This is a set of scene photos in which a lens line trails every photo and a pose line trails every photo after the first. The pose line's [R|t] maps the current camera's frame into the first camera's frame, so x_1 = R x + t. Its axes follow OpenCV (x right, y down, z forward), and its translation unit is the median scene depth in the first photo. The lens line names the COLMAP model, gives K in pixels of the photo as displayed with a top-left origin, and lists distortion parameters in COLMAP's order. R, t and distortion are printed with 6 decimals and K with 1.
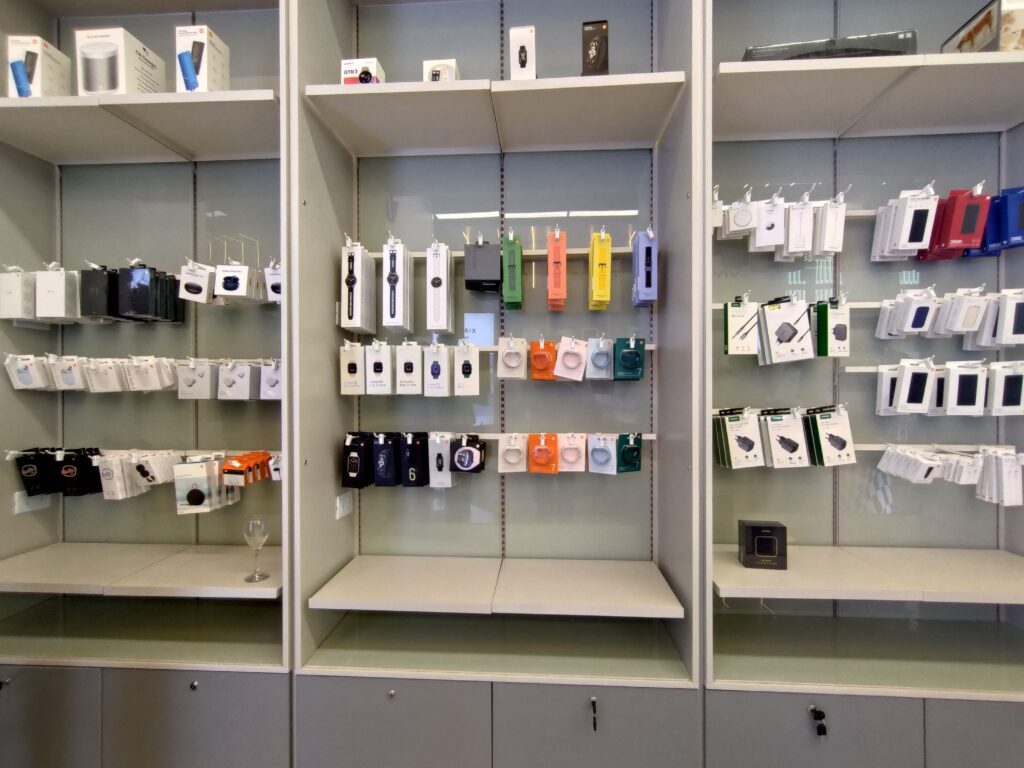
lens RADIAL K [[381.8, 0, 497.1], [0, 381.8, 387.4], [0, 0, 1]] dist [-0.000002, 0.000129]
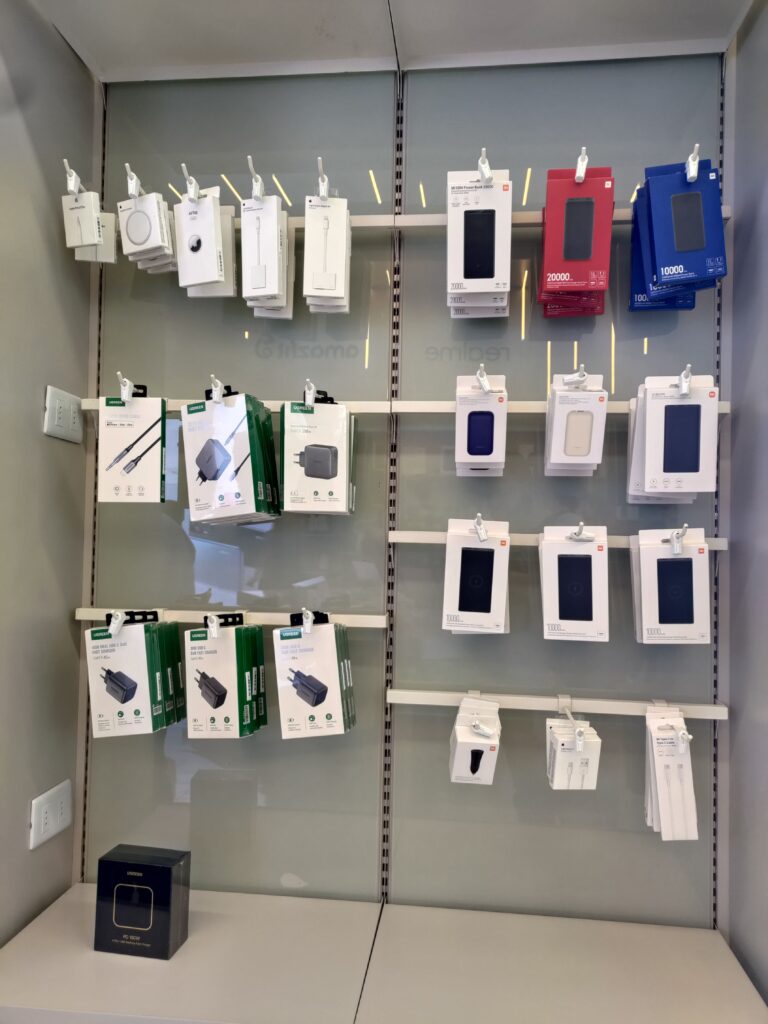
lens RADIAL K [[776.4, 0, 377.7], [0, 776.4, 514.7], [0, 0, 1]] dist [0.042779, -0.001358]
pose [[0.998086, 0.020149, -0.058462, 1.026908], [-0.022269, 0.999110, -0.035829, -0.042286], [0.057688, 0.037062, 0.997646, 0.017812]]
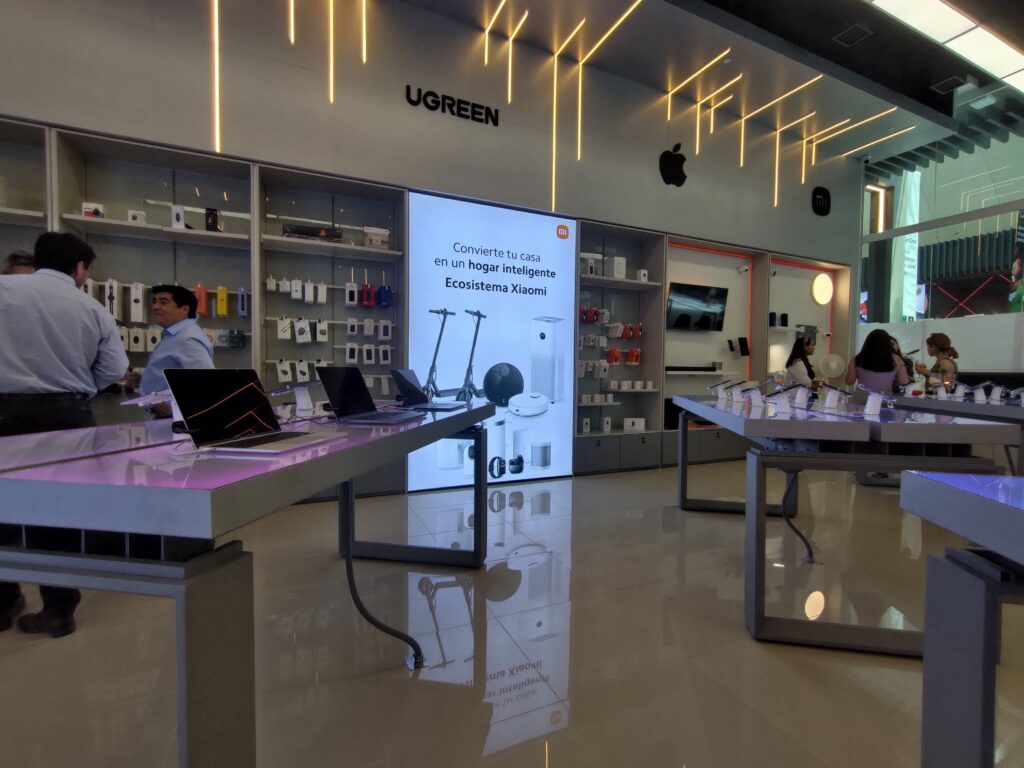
lens RADIAL K [[464.4, 0, 514.4], [0, 464.4, 385.8], [0, 0, 1]] dist [-0.001368, -0.000297]
pose [[0.877240, -0.004695, 0.480029, 0.500074], [-0.007235, 0.999709, 0.023000, 0.152911], [-0.479998, -0.023650, 0.876951, -2.578455]]
